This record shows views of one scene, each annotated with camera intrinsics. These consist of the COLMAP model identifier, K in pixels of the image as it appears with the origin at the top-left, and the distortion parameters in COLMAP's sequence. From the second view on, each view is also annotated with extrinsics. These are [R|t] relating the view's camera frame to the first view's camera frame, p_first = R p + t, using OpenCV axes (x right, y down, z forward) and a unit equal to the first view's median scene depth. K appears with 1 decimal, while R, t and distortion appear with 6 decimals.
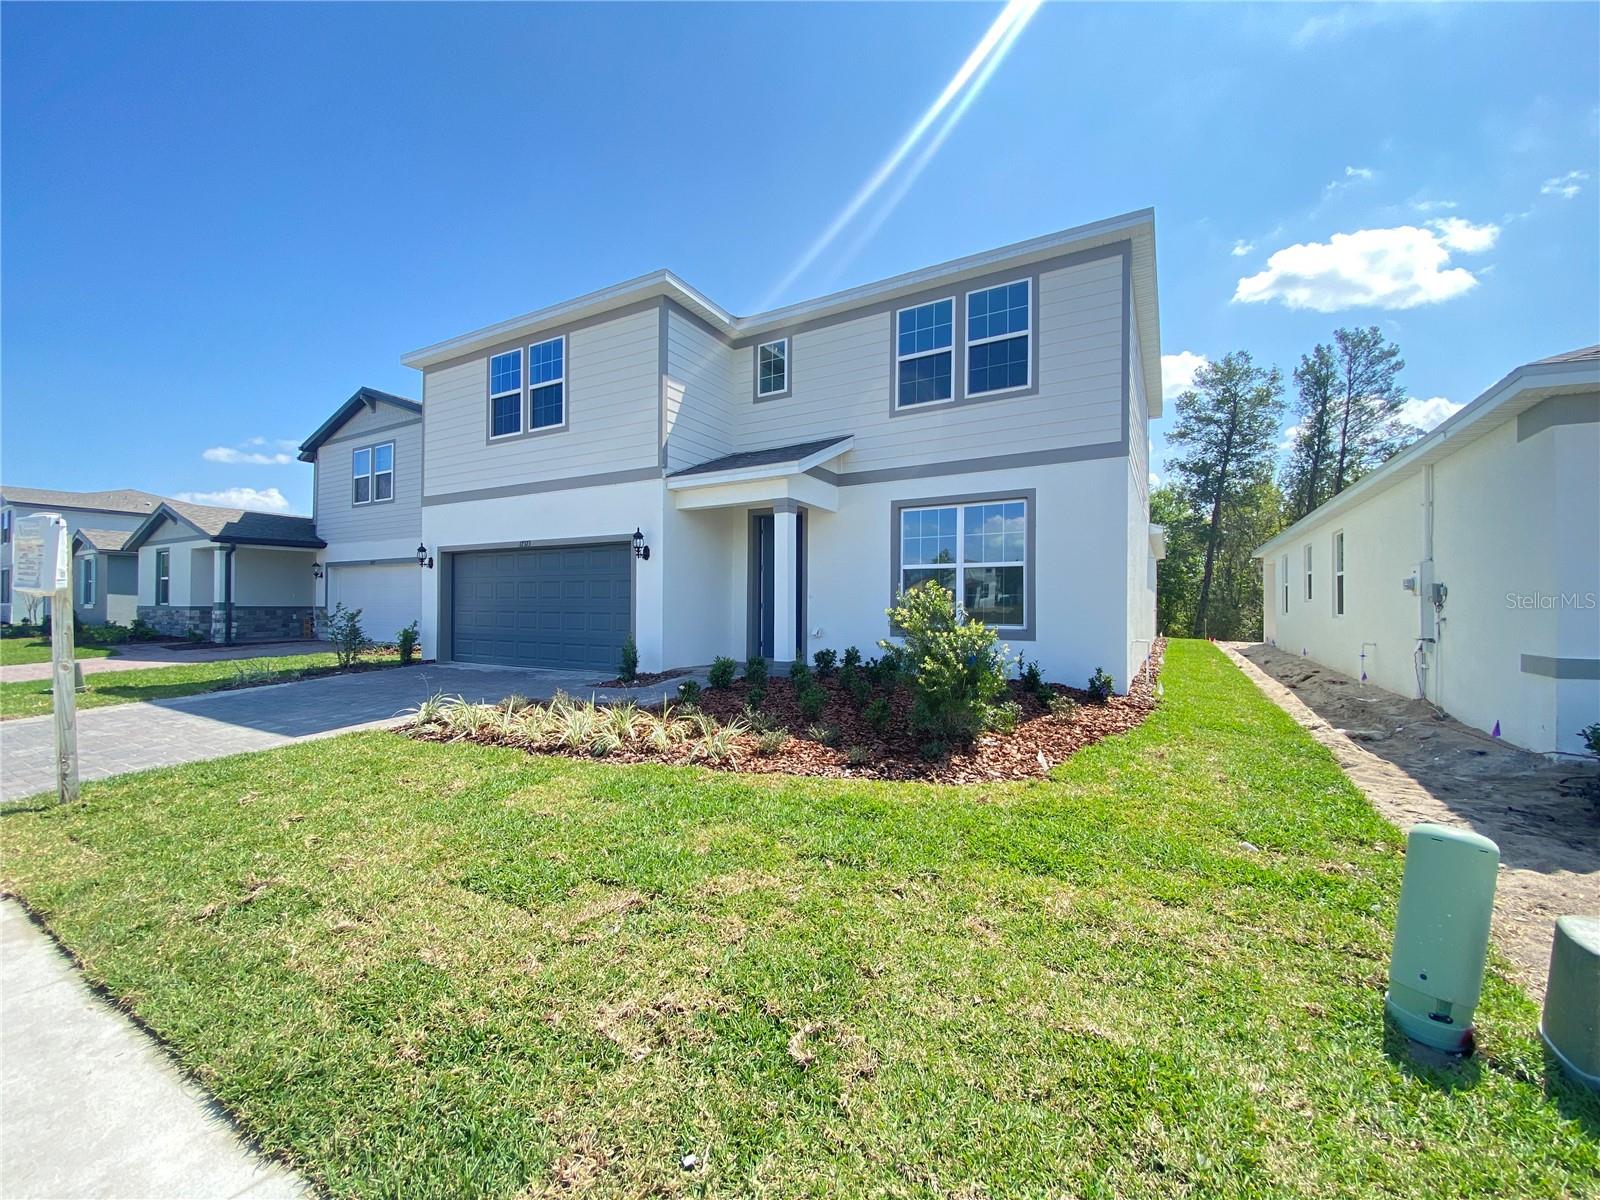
lens RADIAL K [[651.2, 0, 787.6], [0, 651.2, 599.4], [0, 0, 1]] dist [0.004274, -0.006419]
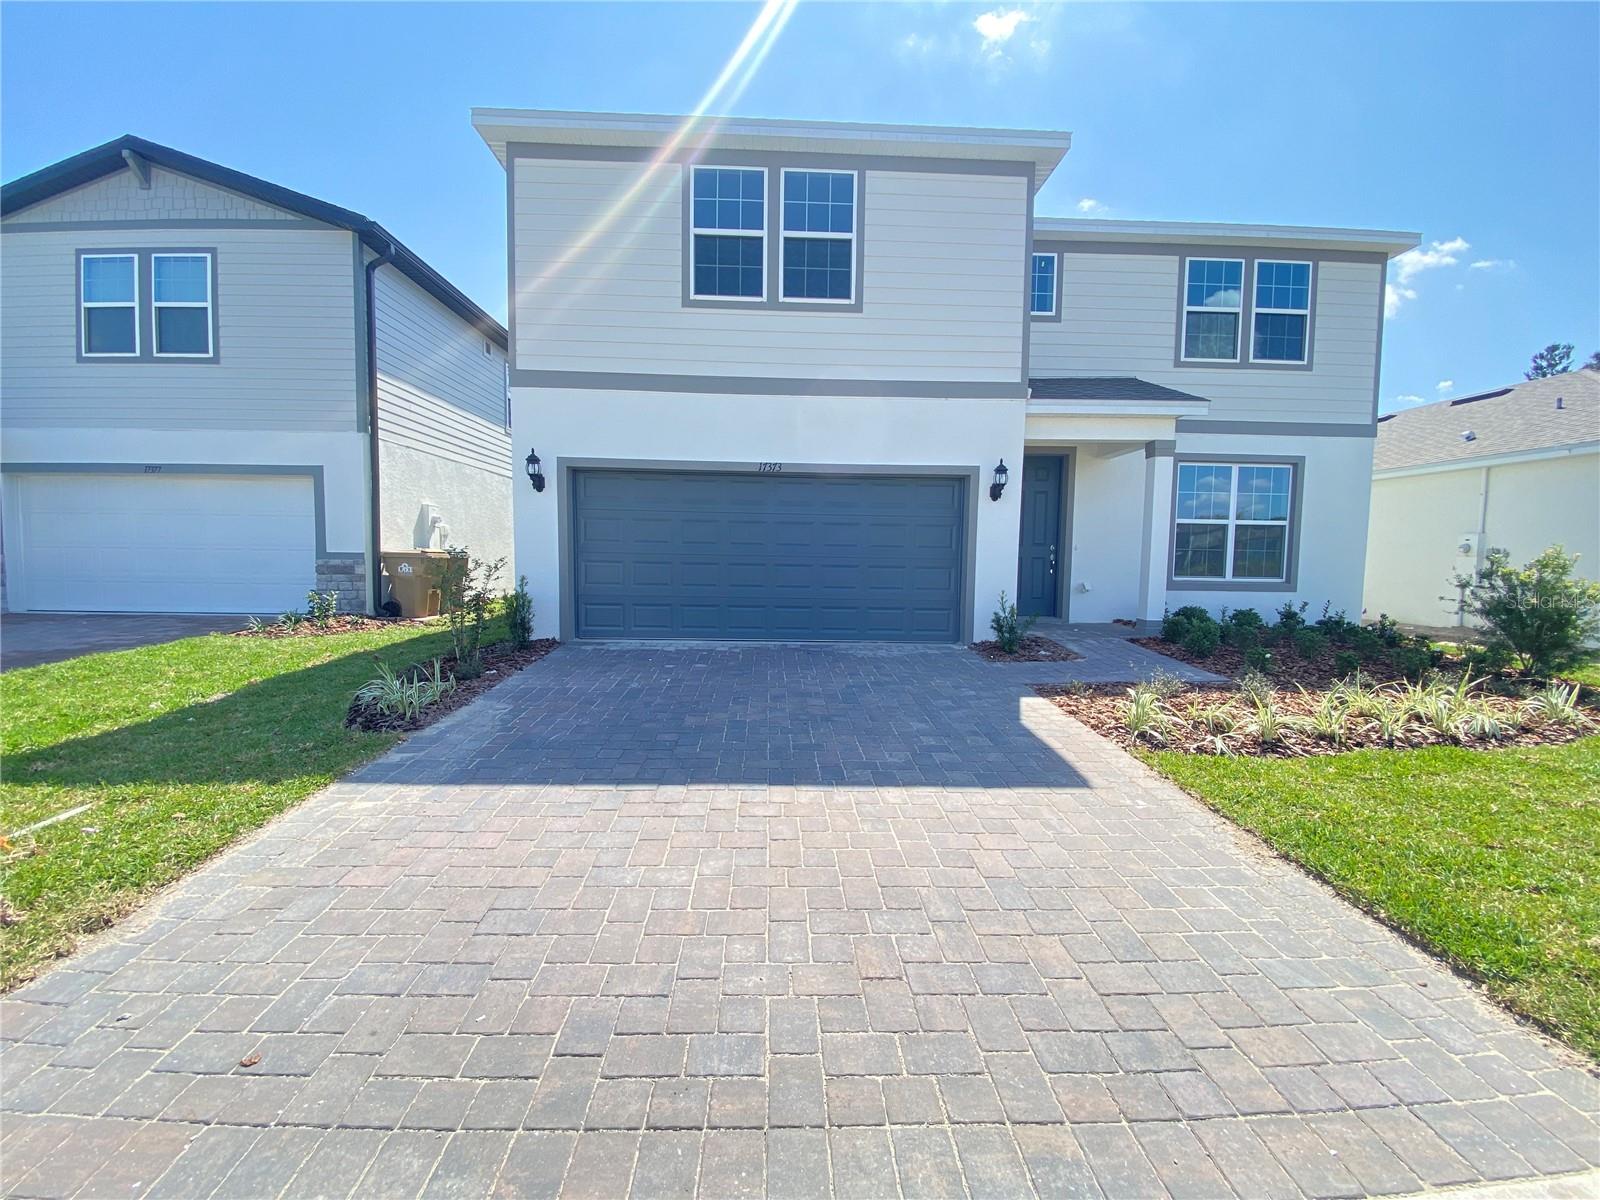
lens RADIAL K [[651.2, 0, 785.0], [0, 651.2, 600.4], [0, 0, 1]] dist [0.004274, -0.006419]
pose [[0.850723, -0.025538, 0.524994, -0.851573], [-0.017292, 0.996918, 0.076516, 0.006107], [-0.525330, -0.074173, 0.847660, 0.437532]]
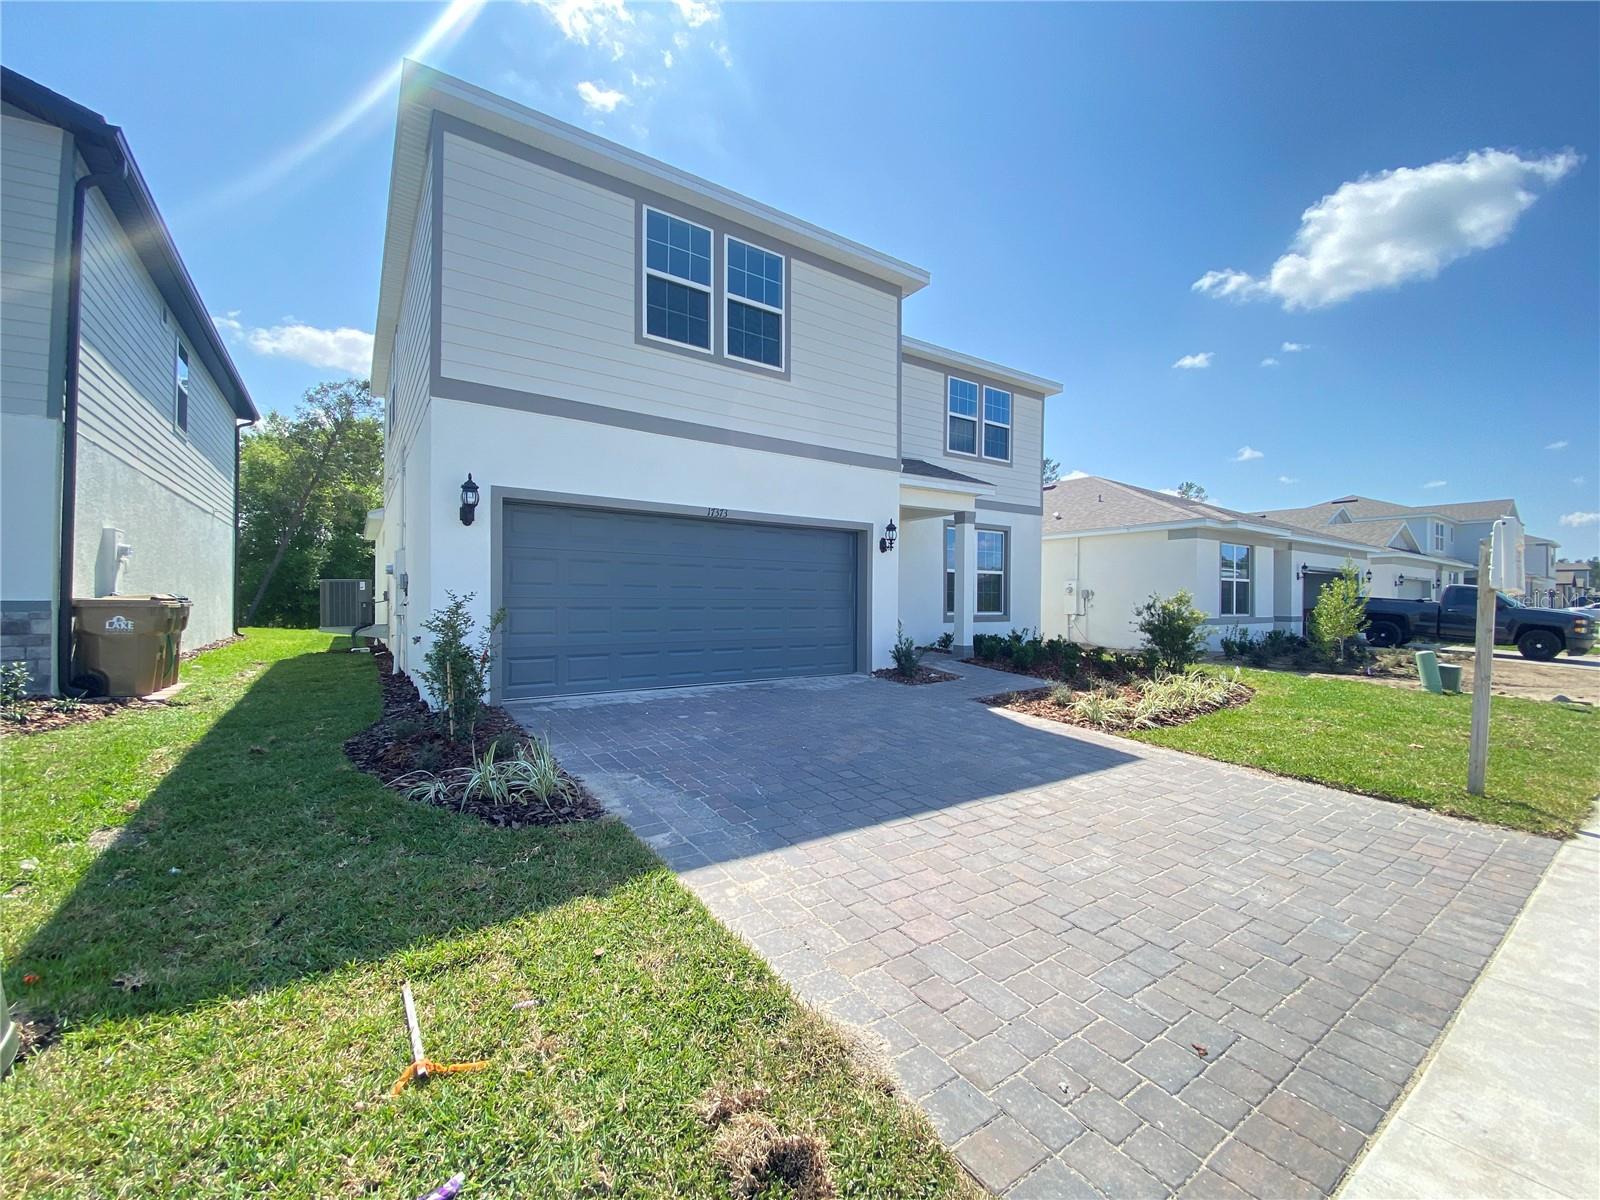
lens RADIAL K [[651.2, 0, 791.7], [0, 651.2, 603.0], [0, 0, 1]] dist [0.004274, -0.006419]
pose [[0.435678, -0.003879, 0.900094, -1.131532], [-0.013063, 0.999858, 0.010632, 0.006827], [-0.900008, -0.016390, 0.435566, 0.689105]]
